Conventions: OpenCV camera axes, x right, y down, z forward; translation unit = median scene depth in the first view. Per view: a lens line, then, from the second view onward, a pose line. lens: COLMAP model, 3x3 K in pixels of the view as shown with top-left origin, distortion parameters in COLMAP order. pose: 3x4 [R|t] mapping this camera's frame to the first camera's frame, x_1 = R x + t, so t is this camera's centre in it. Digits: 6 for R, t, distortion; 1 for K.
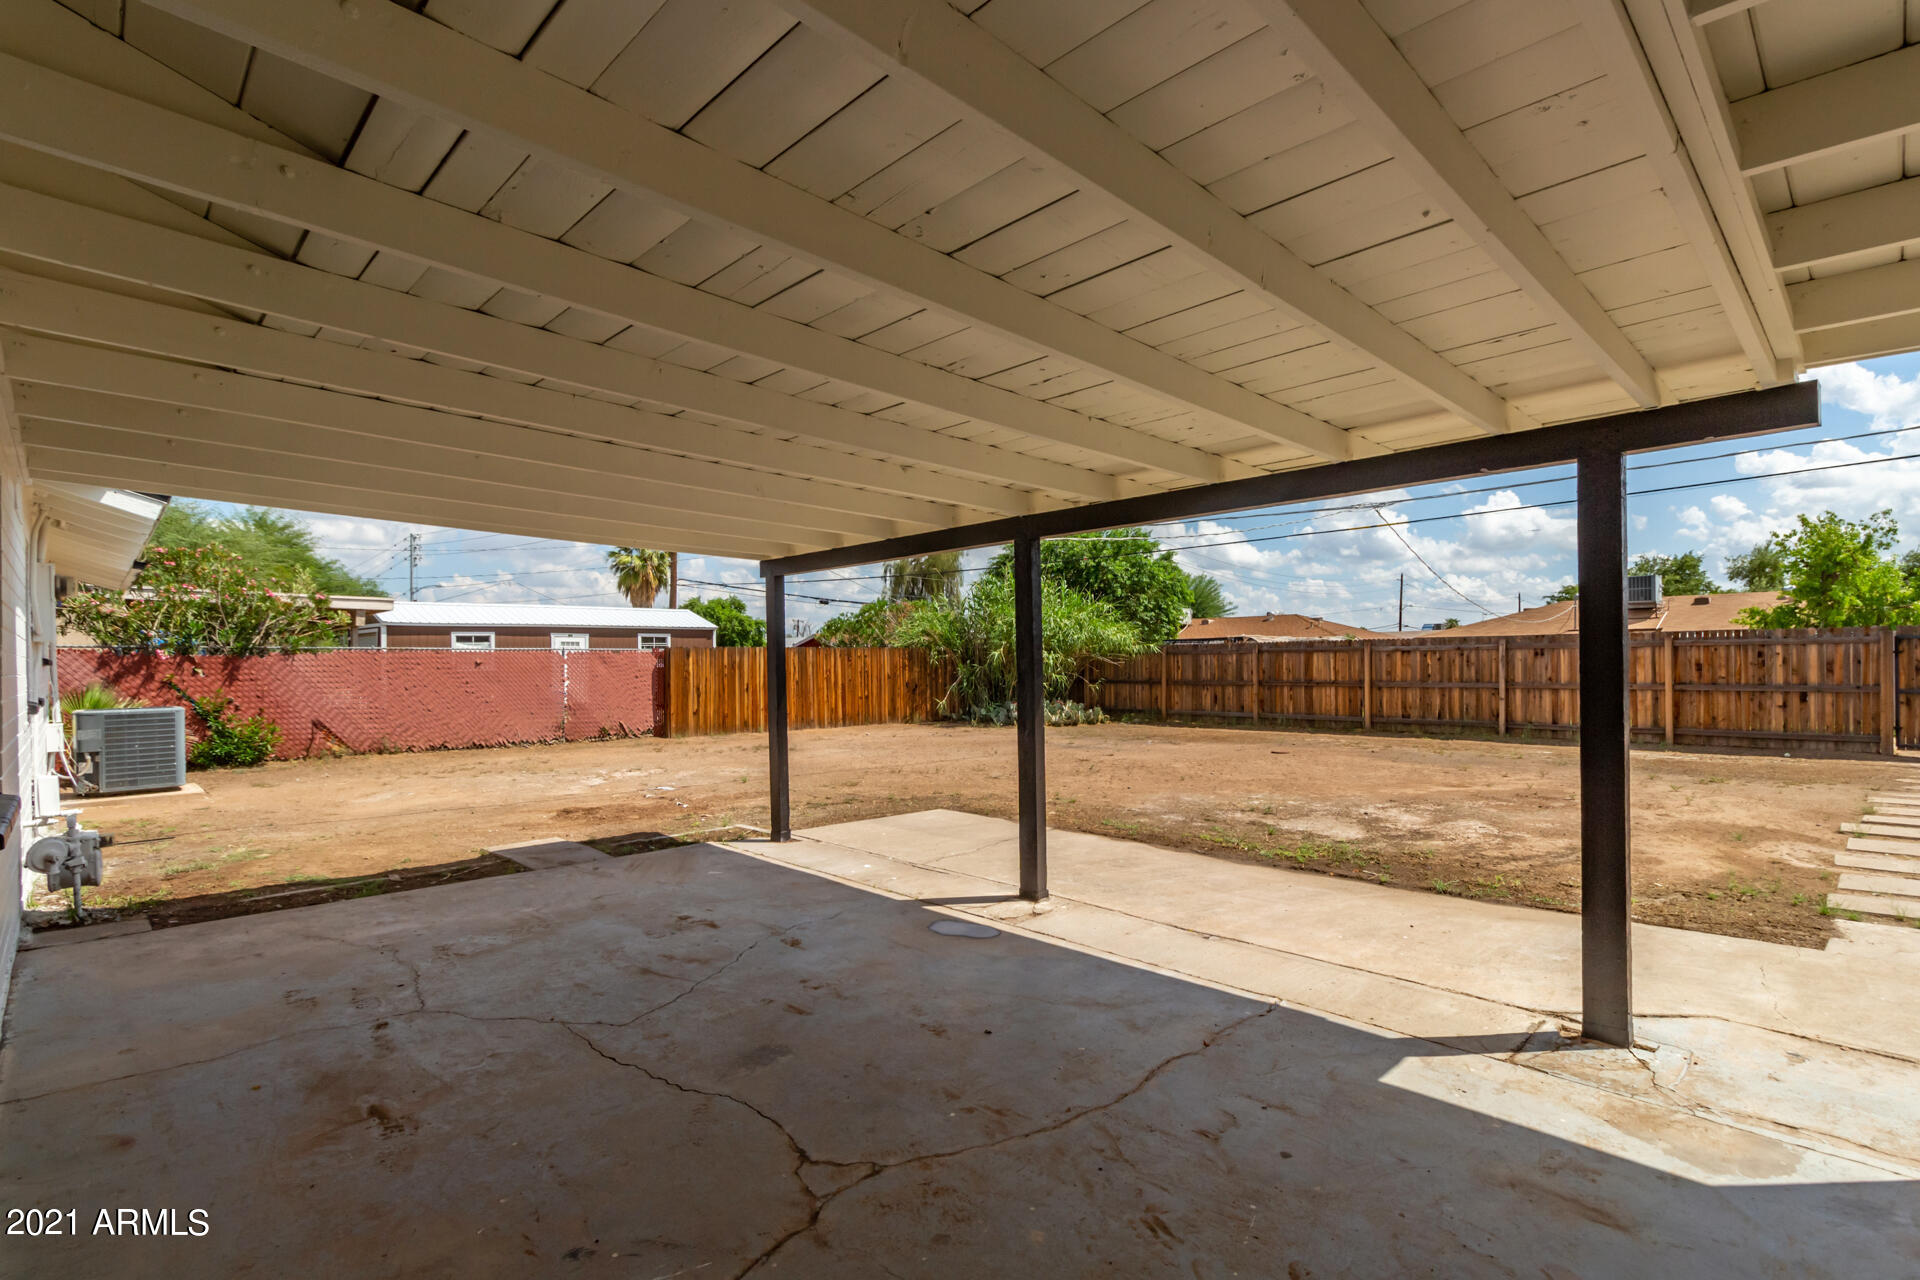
lens RADIAL K [[916.1, 0, 956.0], [0, 916.1, 659.8], [0, 0, 1]] dist [-0.001089, -0.000085]
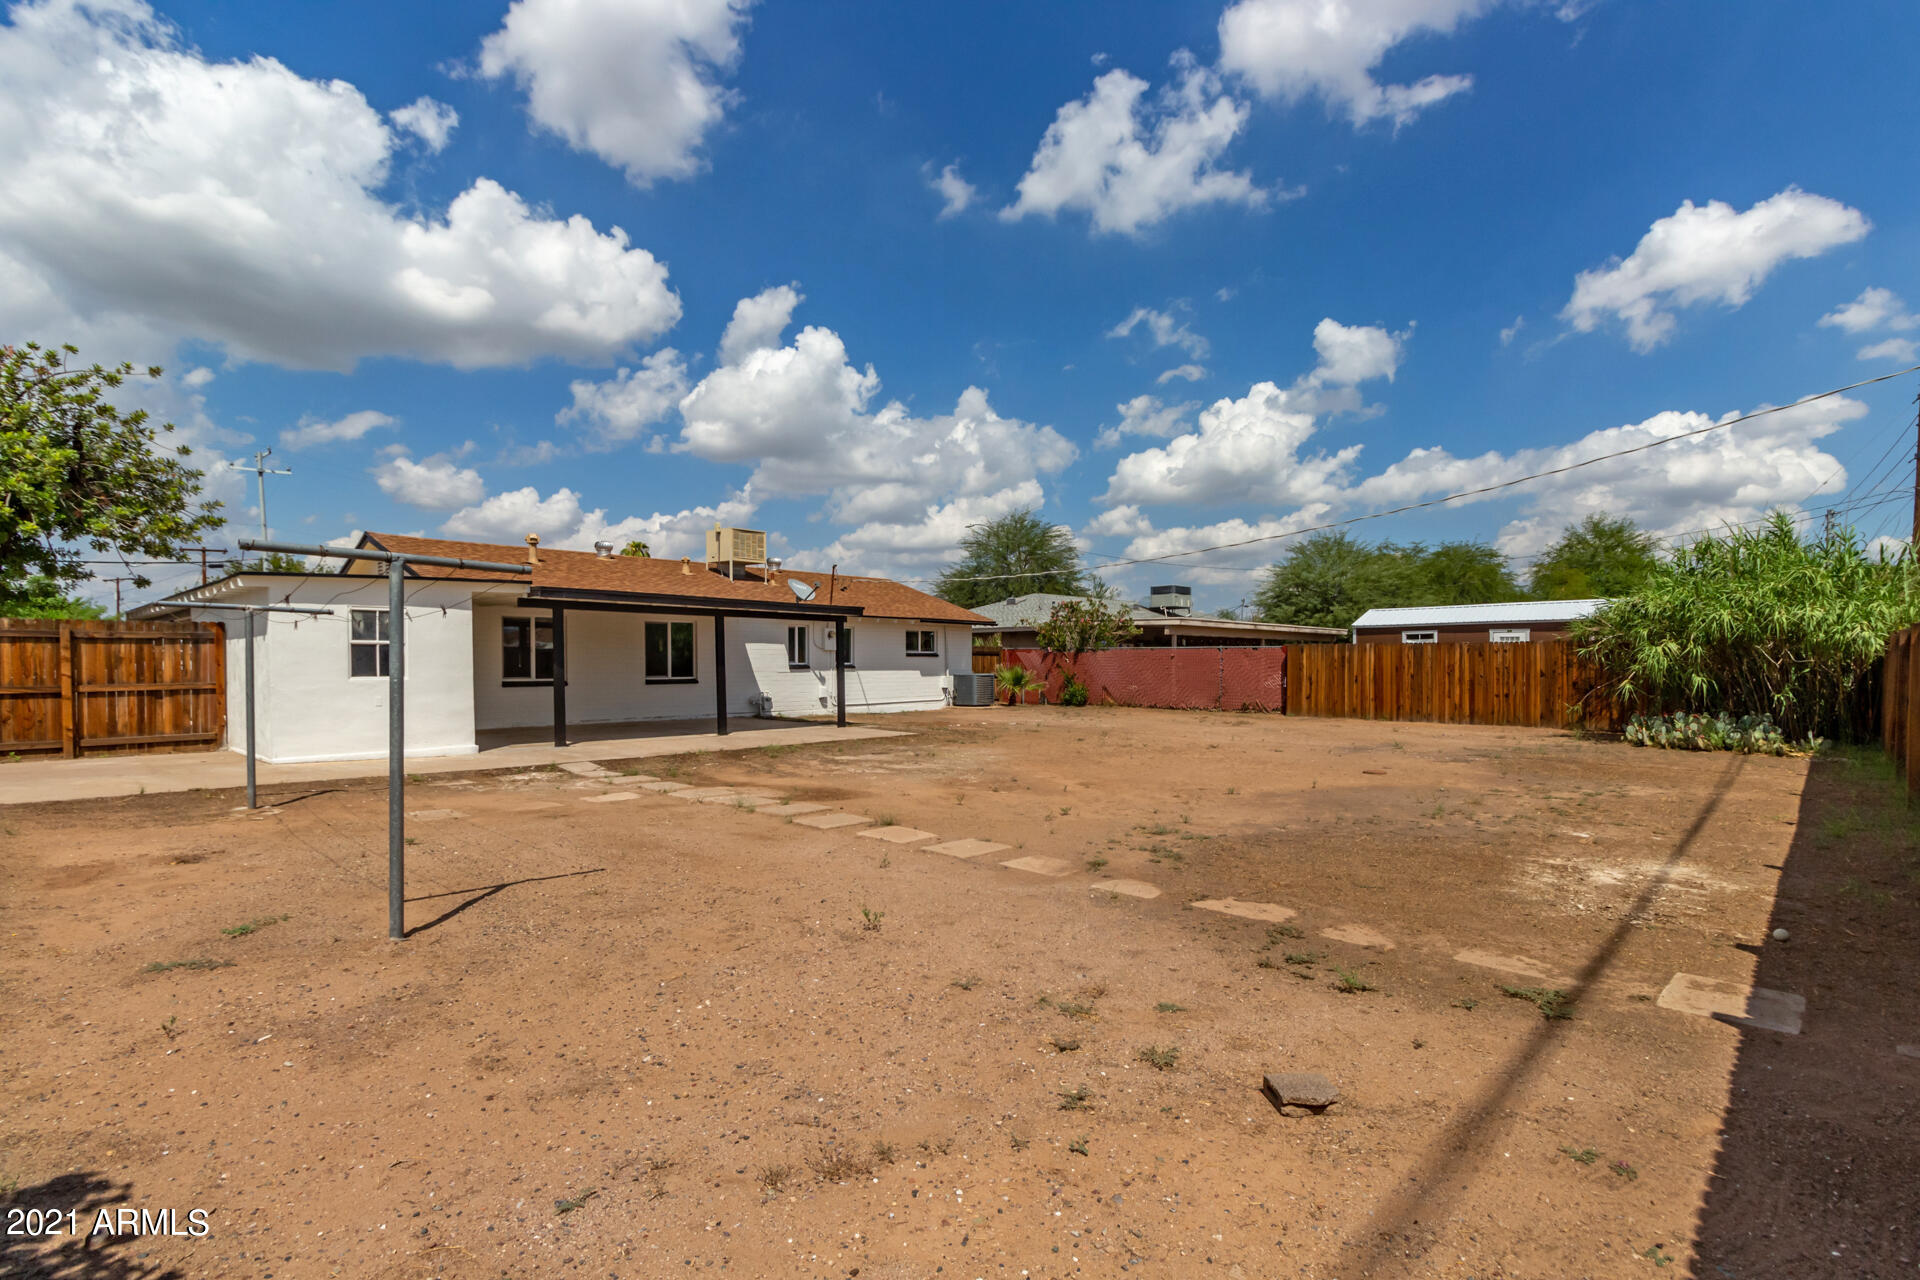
lens RADIAL K [[916.1, 0, 956.0], [0, 916.1, 659.8], [0, 0, 1]] dist [-0.001089, -0.000085]
pose [[0.050859, 0.008050, -0.998673, 0.682901], [-0.000682, 0.999968, 0.008026, -0.001362], [0.998706, 0.000273, 0.050863, 0.350066]]
